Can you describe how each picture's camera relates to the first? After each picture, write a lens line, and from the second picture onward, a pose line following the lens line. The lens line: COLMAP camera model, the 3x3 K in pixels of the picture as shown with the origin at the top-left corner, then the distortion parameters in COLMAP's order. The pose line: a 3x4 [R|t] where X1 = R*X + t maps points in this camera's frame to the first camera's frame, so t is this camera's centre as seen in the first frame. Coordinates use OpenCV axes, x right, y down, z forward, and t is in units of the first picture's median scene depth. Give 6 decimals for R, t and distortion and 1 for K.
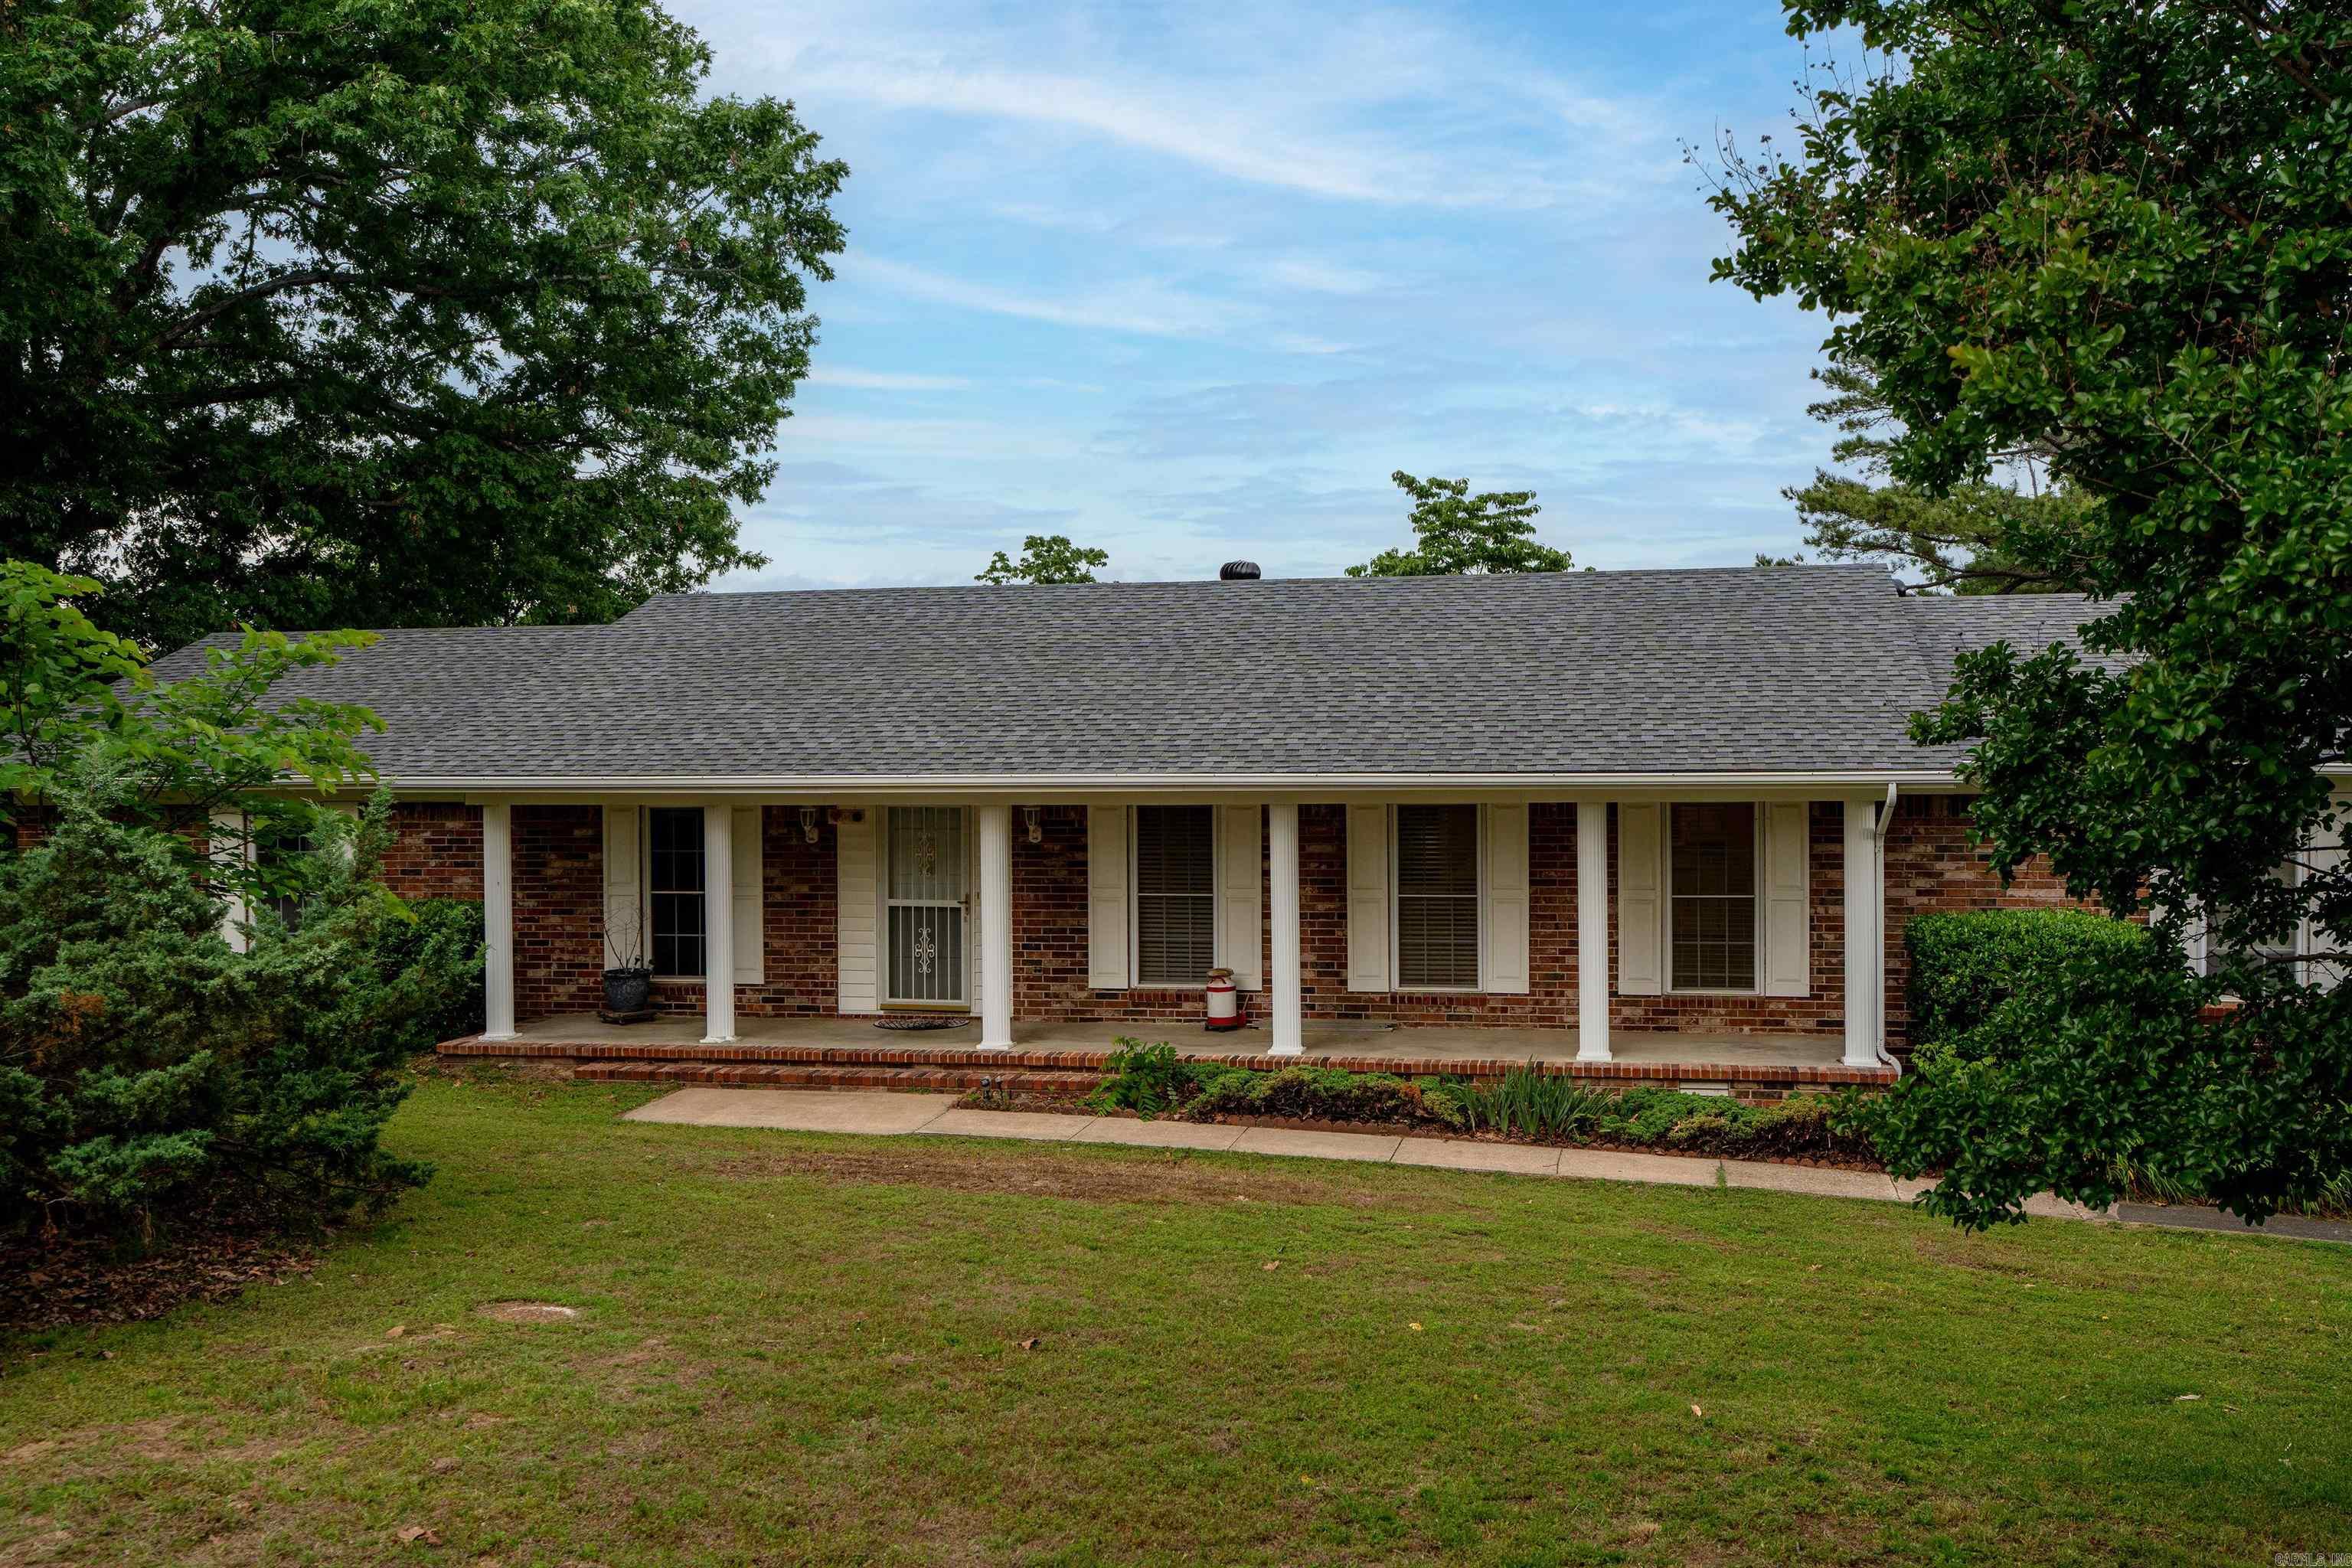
lens RADIAL K [[2301.6, 0, 1181.2], [0, 2301.6, 784.8], [0, 0, 1]] dist [0.004846, 0.000000]
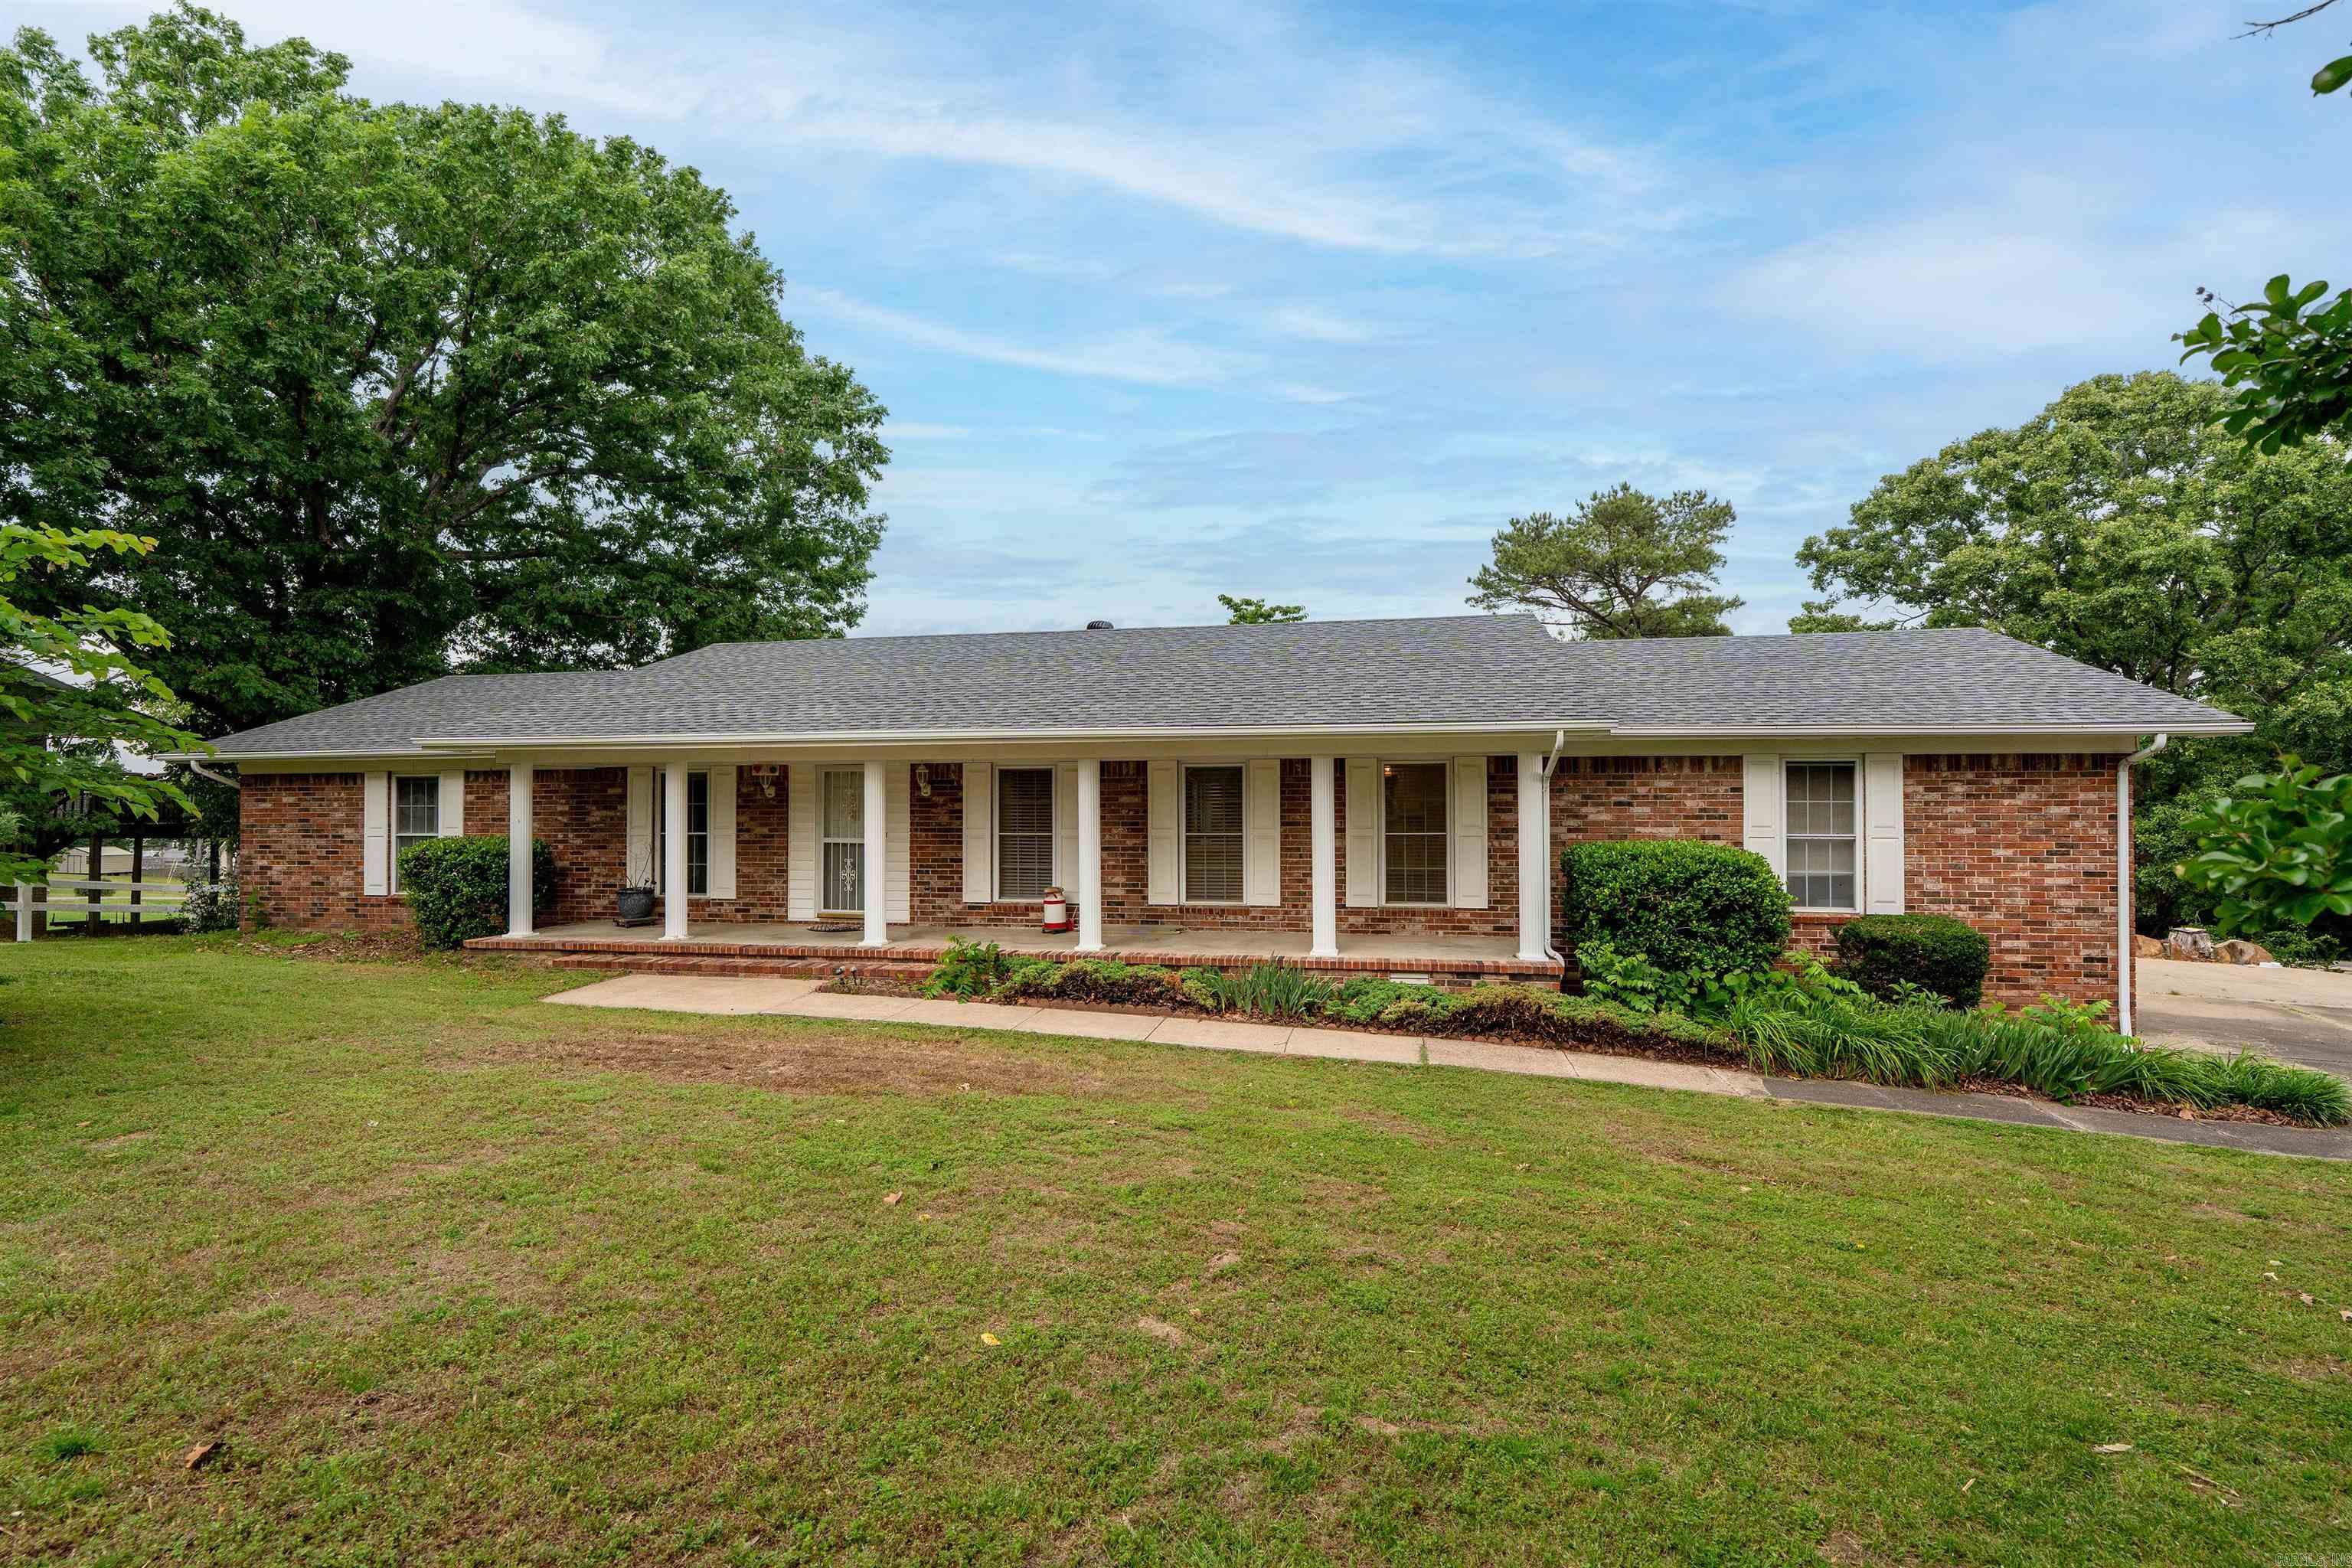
lens RADIAL K [[1095.3, 0, 1171.7], [0, 1095.3, 785.4], [0, 0, 1]] dist [-0.004321, 0.000542]
pose [[0.999947, 0.004812, 0.009053, 0.083855], [-0.004475, 0.999311, -0.036850, 0.045304], [-0.009224, 0.036807, 0.999280, 0.366993]]
